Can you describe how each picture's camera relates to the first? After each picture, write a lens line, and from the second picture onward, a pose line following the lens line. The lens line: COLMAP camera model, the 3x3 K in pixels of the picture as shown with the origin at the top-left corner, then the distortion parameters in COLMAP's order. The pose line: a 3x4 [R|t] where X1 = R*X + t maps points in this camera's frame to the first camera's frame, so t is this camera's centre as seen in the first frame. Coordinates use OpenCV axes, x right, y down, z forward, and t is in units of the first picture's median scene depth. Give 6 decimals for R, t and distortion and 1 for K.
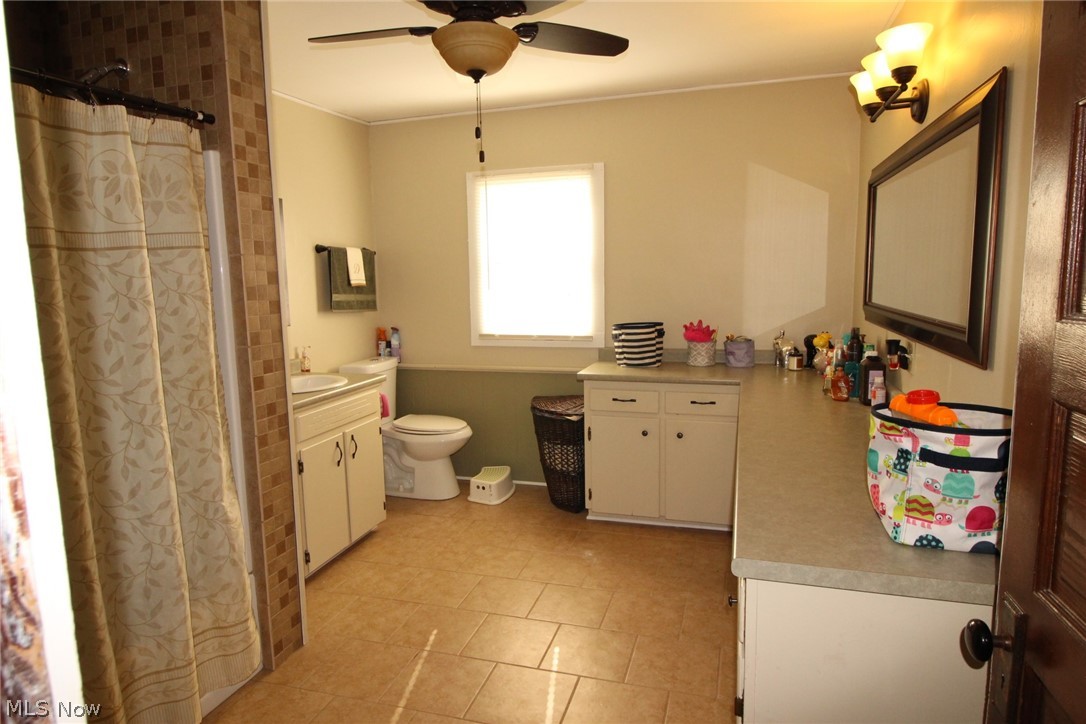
lens RADIAL K [[640.9, 0, 543.8], [0, 640.9, 361.9], [0, 0, 1]] dist [0.006243, -0.009465]
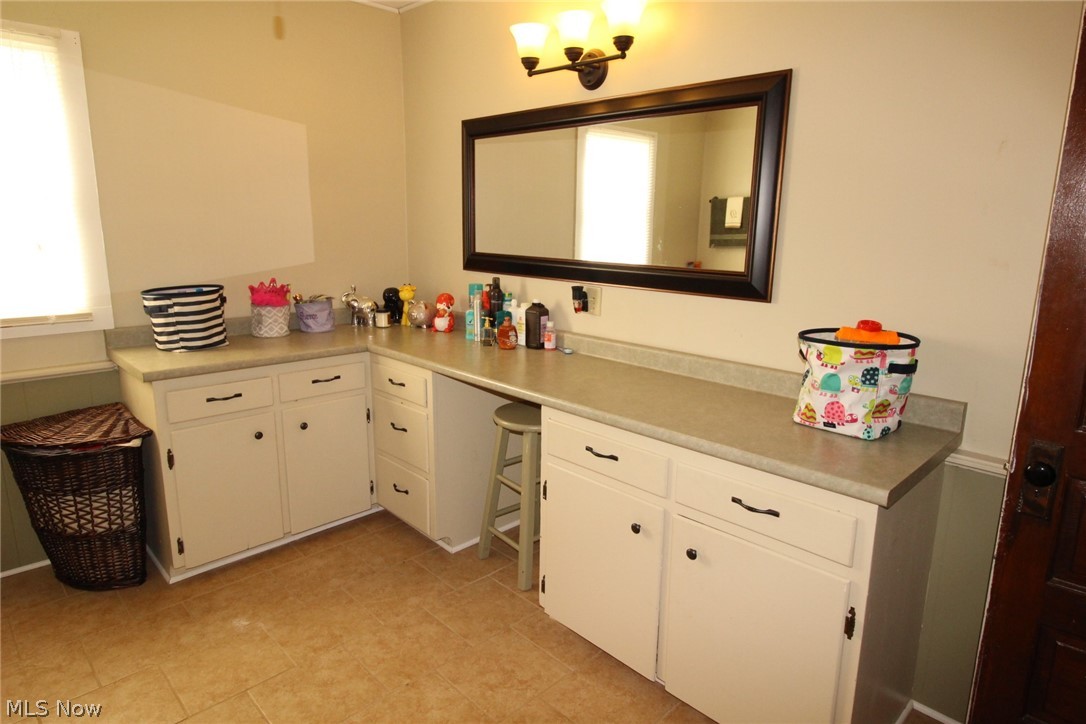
lens RADIAL K [[640.9, 0, 543.9], [0, 640.9, 357.2], [0, 0, 1]] dist [0.006243, -0.009465]
pose [[0.472252, -0.158190, 0.867153, -0.301770], [0.095682, 0.987151, 0.127973, -0.039230], [-0.876255, 0.022535, 0.481320, 0.336115]]
